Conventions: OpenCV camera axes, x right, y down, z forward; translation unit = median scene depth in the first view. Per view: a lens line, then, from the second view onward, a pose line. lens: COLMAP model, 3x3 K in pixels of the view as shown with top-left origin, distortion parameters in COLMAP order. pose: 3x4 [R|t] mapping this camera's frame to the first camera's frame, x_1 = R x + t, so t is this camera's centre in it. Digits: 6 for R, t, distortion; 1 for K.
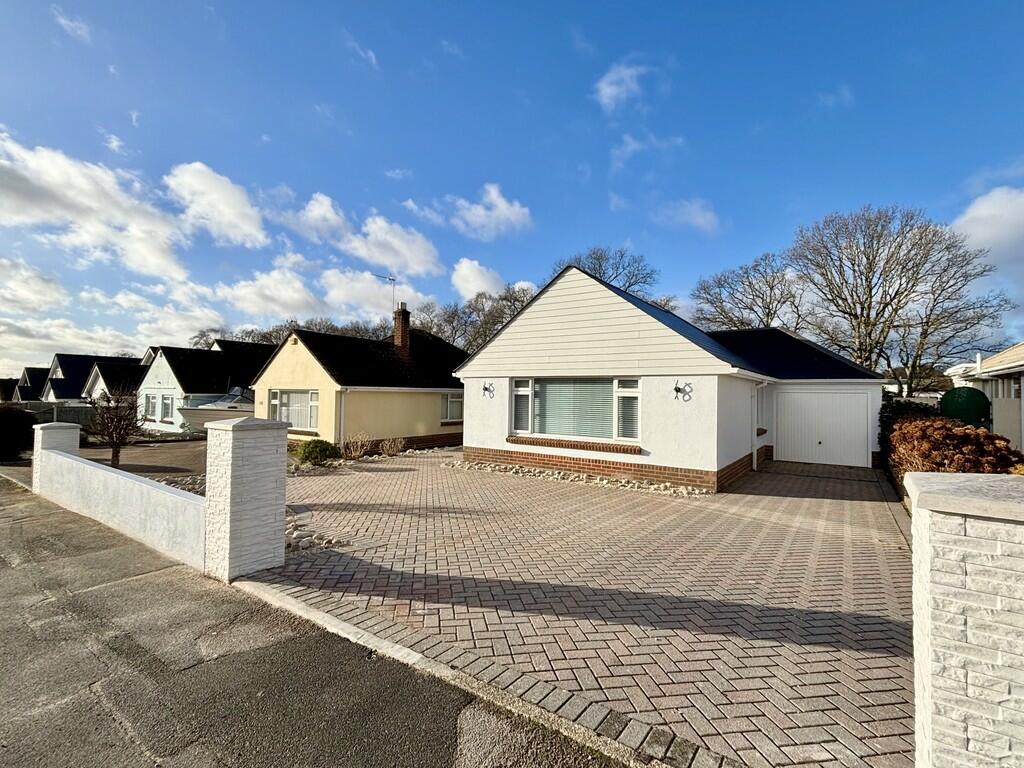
lens RADIAL K [[474.6, 0, 532.4], [0, 474.6, 382.1], [0, 0, 1]] dist [0.003626, 0.002281]
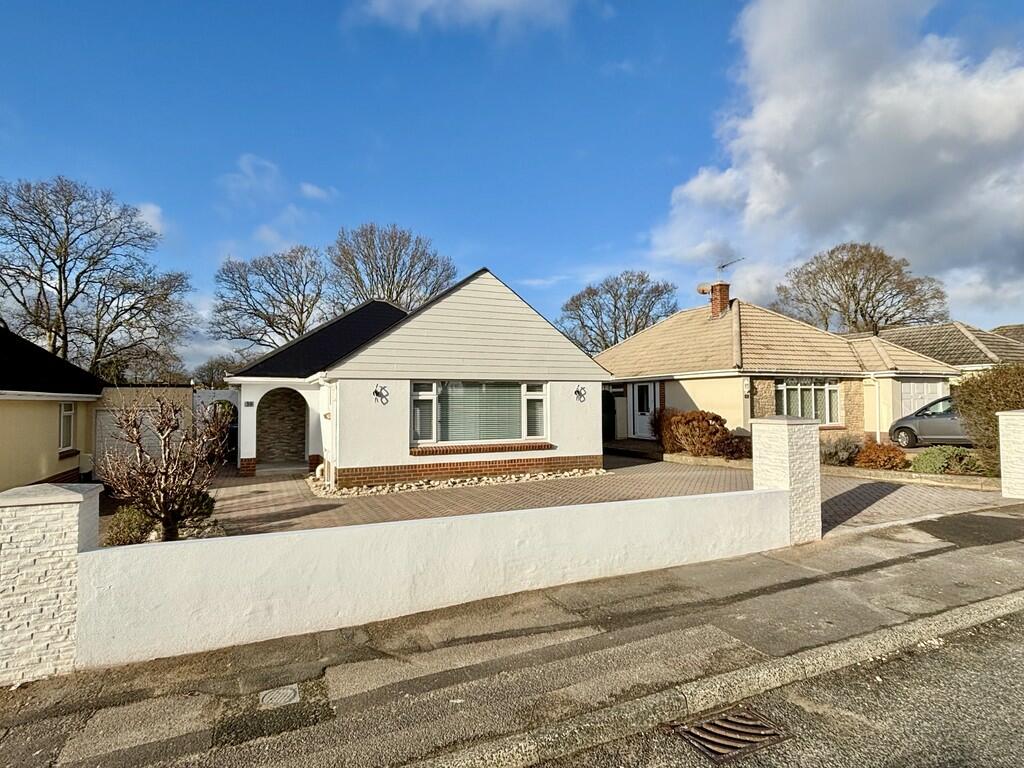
lens RADIAL K [[559.4, 0, 513.9], [0, 559.4, 375.5], [0, 0, 1]] dist [-0.008446, 0.000079]
pose [[0.516794, 0.020684, 0.855860, -0.831806], [-0.005942, 0.999771, -0.020574, 0.002086], [-0.856089, 0.005547, 0.516798, 0.318120]]
